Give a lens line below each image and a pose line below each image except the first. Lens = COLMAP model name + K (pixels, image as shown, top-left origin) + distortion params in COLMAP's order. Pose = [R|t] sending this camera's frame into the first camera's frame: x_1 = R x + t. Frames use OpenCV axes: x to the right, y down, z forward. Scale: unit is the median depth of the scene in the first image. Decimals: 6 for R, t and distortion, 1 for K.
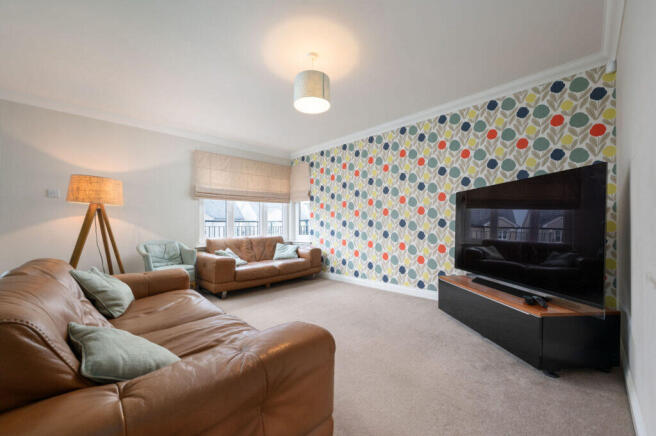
lens RADIAL K [[263.6, 0, 330.6], [0, 263.6, 221.6], [0, 0, 1]] dist [0.000784, 0.000138]
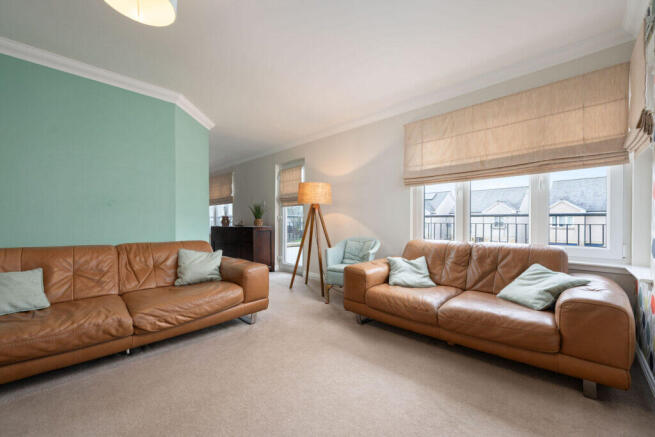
lens RADIAL K [[263.2, 0, 330.1], [0, 263.2, 222.1], [0, 0, 1]] dist [0.000784, 0.000138]
pose [[0.016642, 0.008743, -0.999823, 0.244075], [0.009521, 0.999915, 0.008902, 0.005851], [0.999816, -0.009667, 0.016558, 0.703091]]
